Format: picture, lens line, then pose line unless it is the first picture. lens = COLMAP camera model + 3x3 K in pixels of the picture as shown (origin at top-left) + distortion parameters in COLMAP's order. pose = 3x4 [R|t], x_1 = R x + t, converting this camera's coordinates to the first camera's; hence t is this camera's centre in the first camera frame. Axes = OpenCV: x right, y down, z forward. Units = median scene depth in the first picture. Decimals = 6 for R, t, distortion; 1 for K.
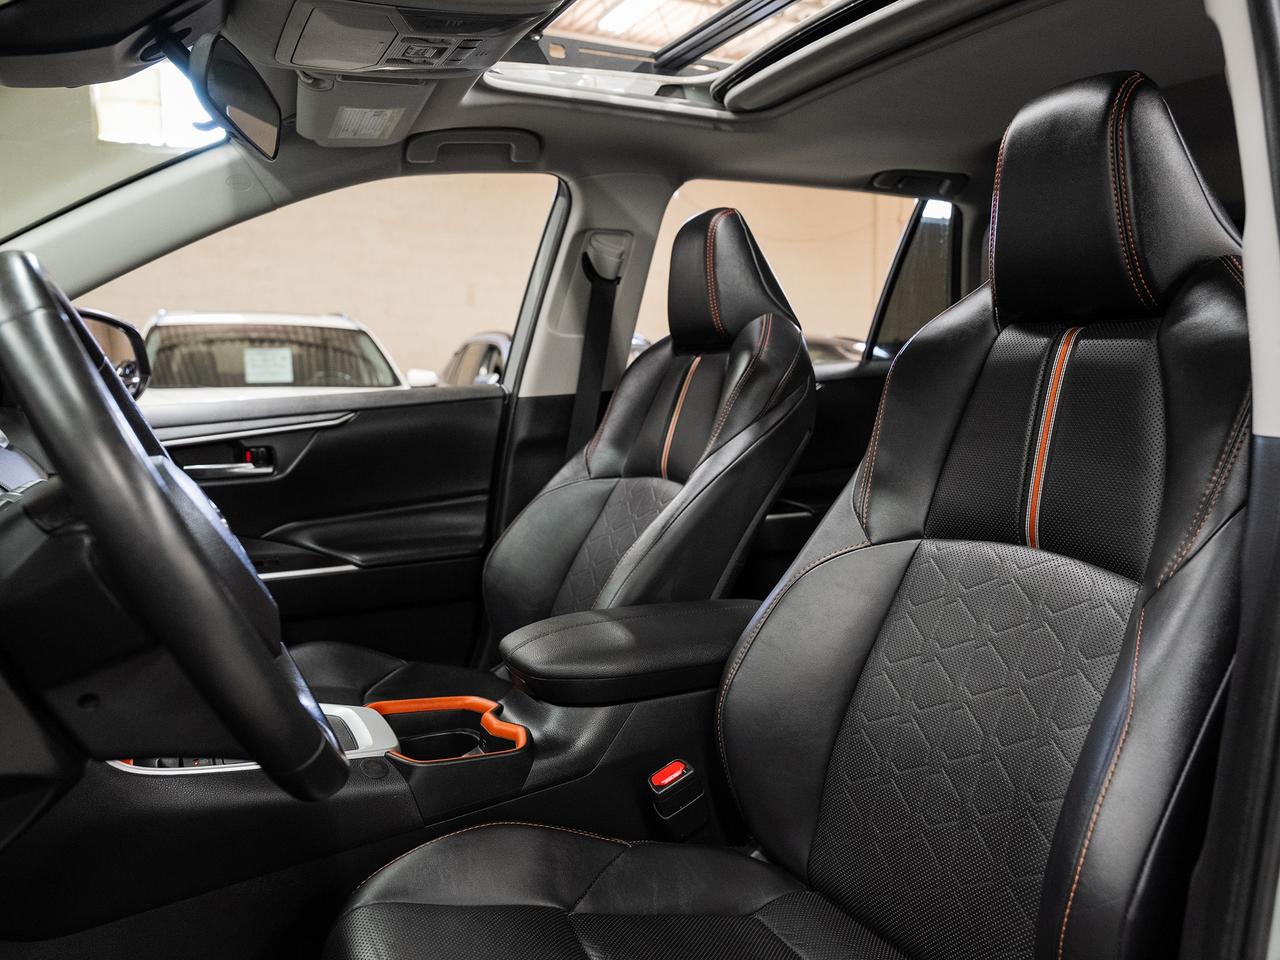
lens RADIAL K [[1361.4, 0, 674.8], [0, 1361.4, 480.4], [0, 0, 1]] dist [-0.002412, 0.011515]
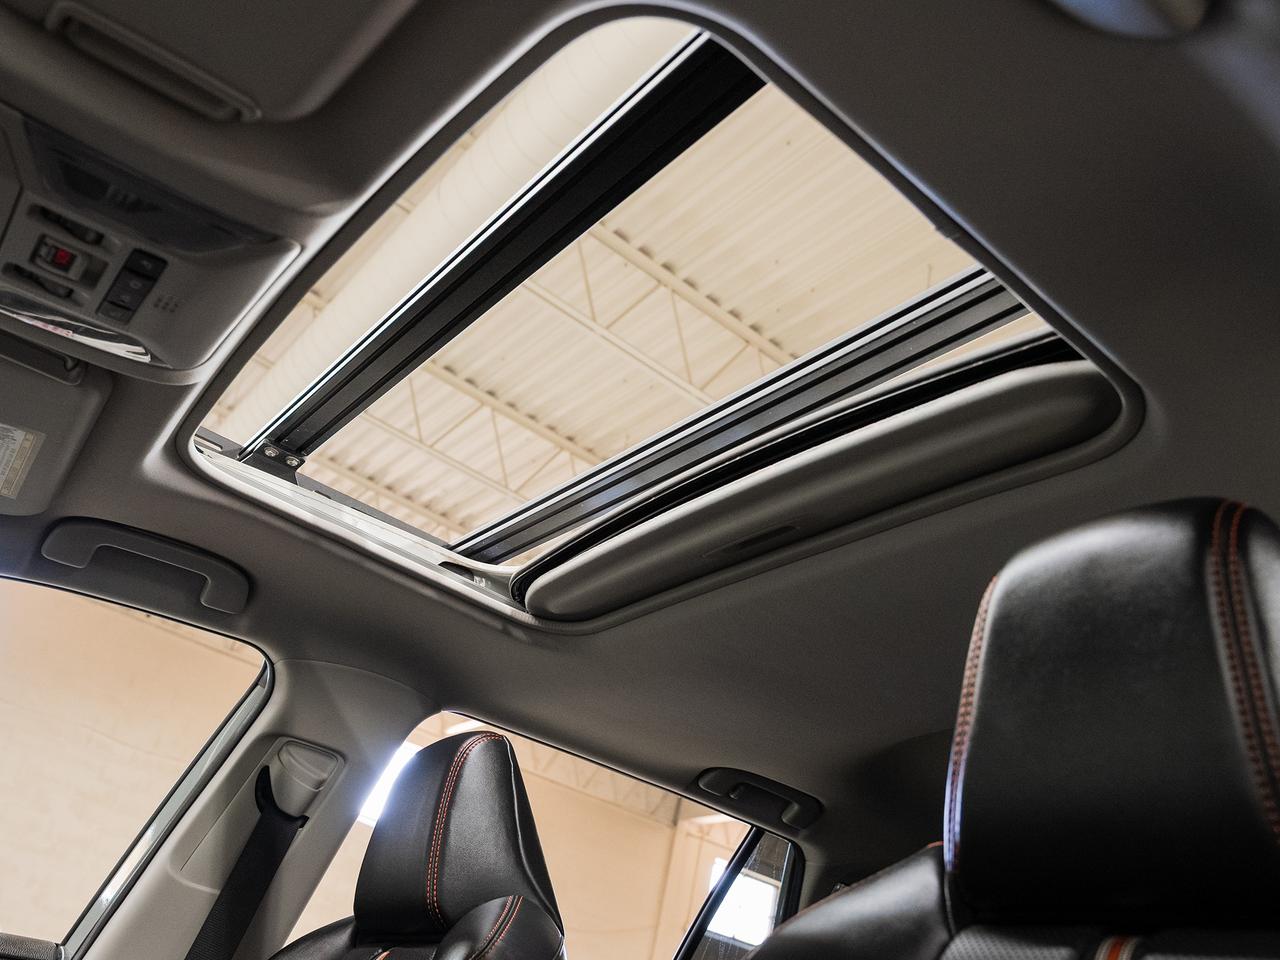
lens RADIAL K [[1361.4, 0, 674.8], [0, 1361.4, 480.4], [0, 0, 1]] dist [-0.002412, 0.011515]
pose [[0.962843, 0.255354, 0.087906, 0.033037], [-0.176388, 0.841107, -0.511299, 0.019637], [-0.204500, 0.476795, 0.854895, 0.344228]]
